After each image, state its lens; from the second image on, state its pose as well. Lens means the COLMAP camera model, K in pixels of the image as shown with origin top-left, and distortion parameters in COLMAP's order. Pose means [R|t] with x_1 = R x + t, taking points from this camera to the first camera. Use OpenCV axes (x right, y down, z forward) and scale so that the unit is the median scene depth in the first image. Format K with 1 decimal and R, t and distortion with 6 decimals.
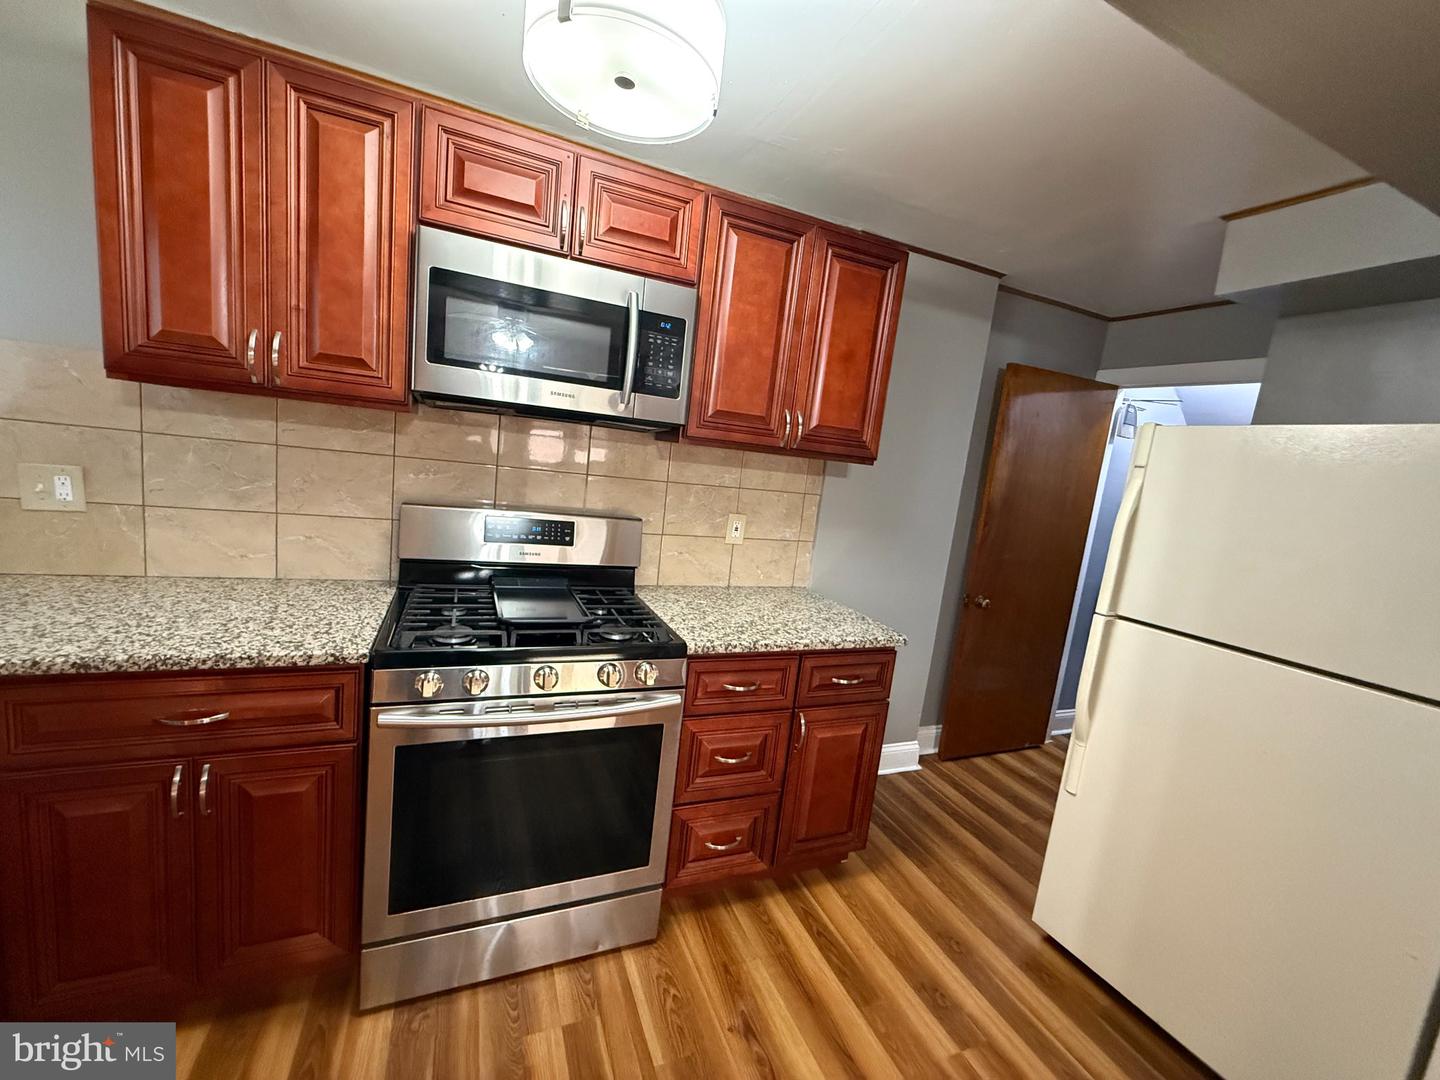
lens RADIAL K [[574.3, 0, 715.3], [0, 574.3, 537.2], [0, 0, 1]] dist [-0.000145, 0.000180]
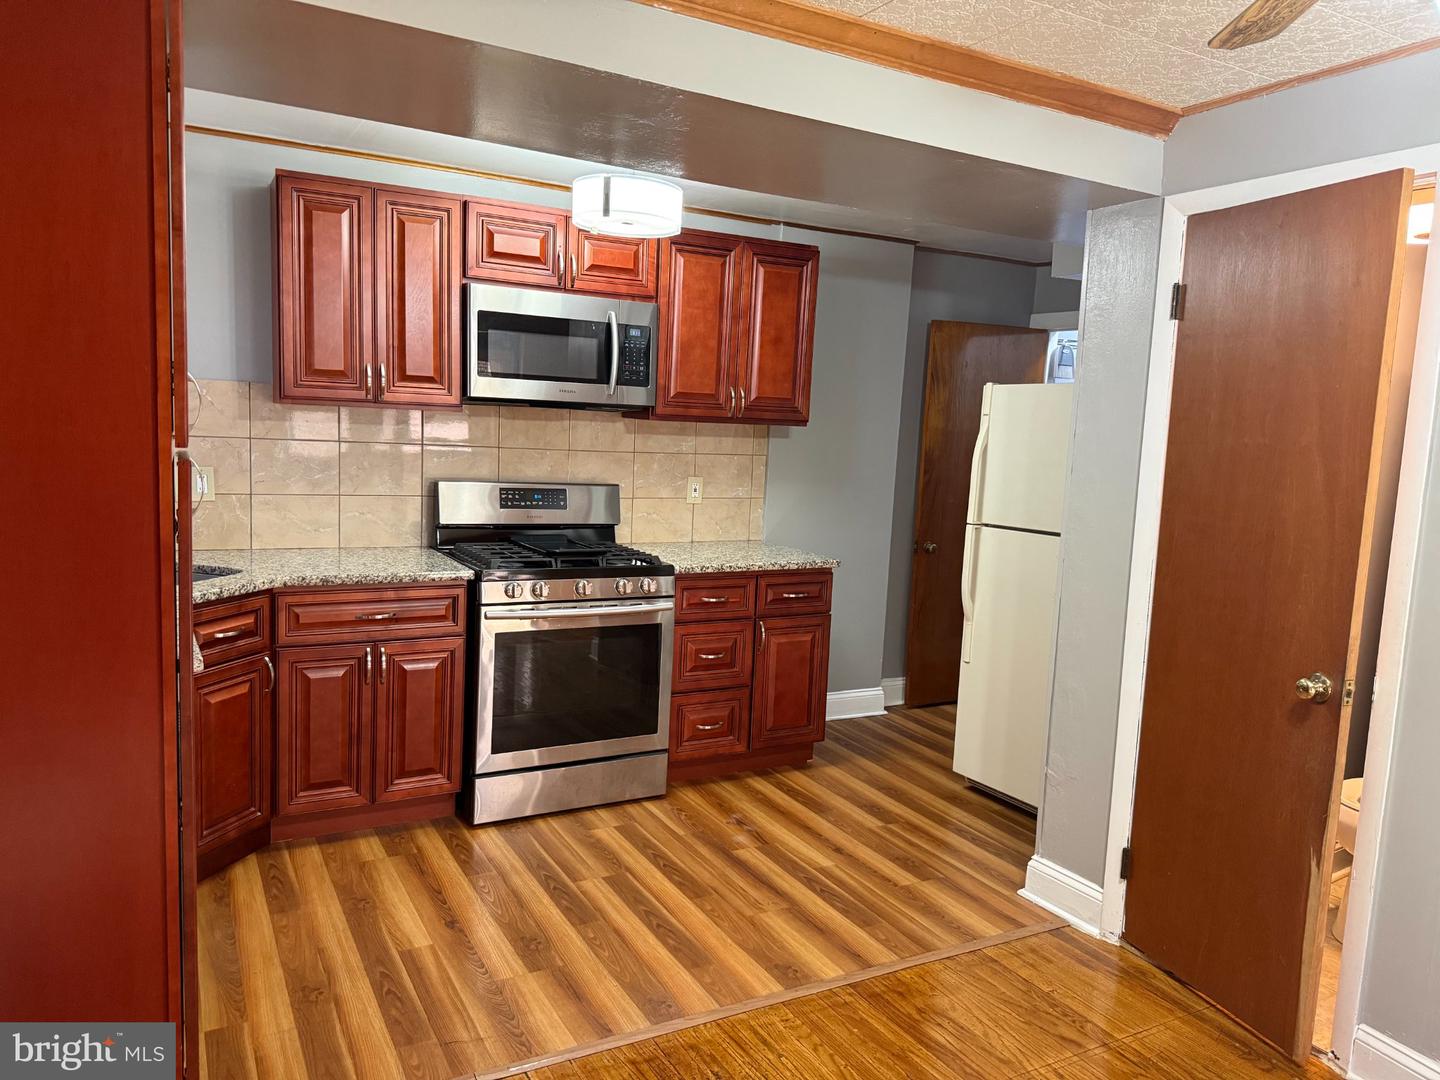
lens RADIAL K [[1014.9, 0, 709.8], [0, 1014.9, 539.9], [0, 0, 1]] dist [0.141725, -0.227655]
pose [[0.992774, -0.077559, 0.091563, -0.163785], [0.079136, 0.996769, -0.013721, 0.148139], [-0.090203, 0.020868, 0.995705, -1.300322]]
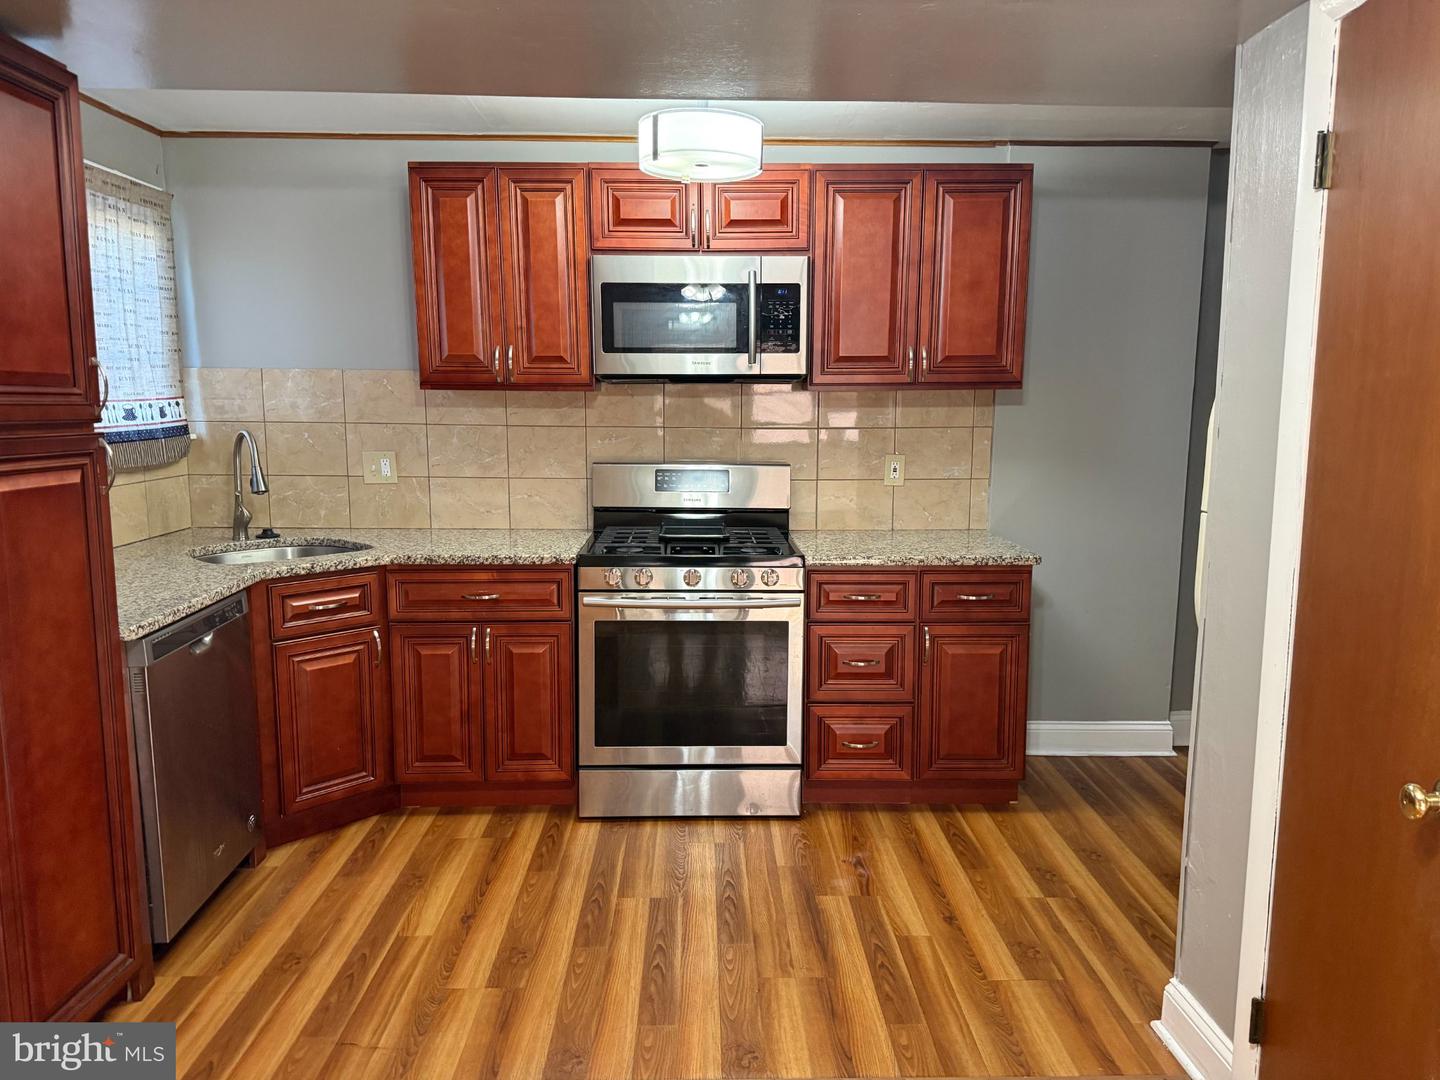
lens RADIAL K [[1021.4, 0, 720.0], [0, 1021.4, 540.0], [0, 0, 1]] dist [0.183112, -0.305294]
pose [[0.923792, -0.055957, -0.378783, 0.544323], [0.047205, 0.998361, -0.032362, 0.192022], [0.379973, 0.012015, 0.924920, -0.954476]]
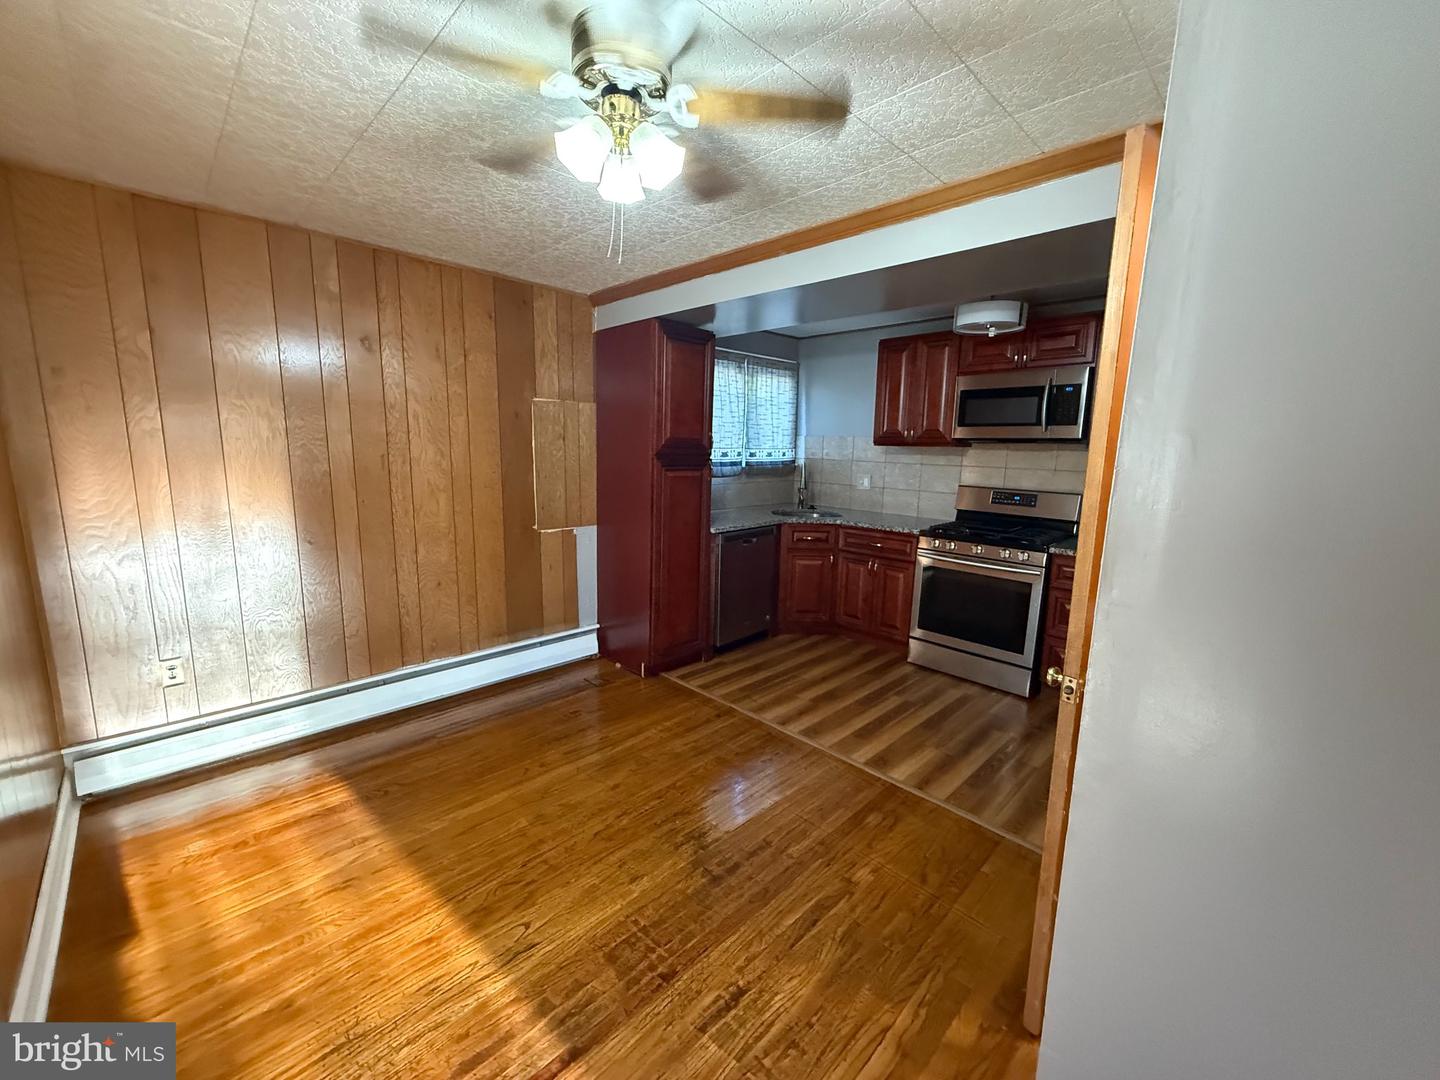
lens RADIAL K [[574.3, 0, 715.3], [0, 574.3, 537.2], [0, 0, 1]] dist [-0.000145, 0.000180]
pose [[0.368178, 0.047714, -0.928530, 1.259558], [-0.109514, 0.993956, 0.007653, 0.237982], [0.923283, 0.098869, 0.371178, -0.753589]]
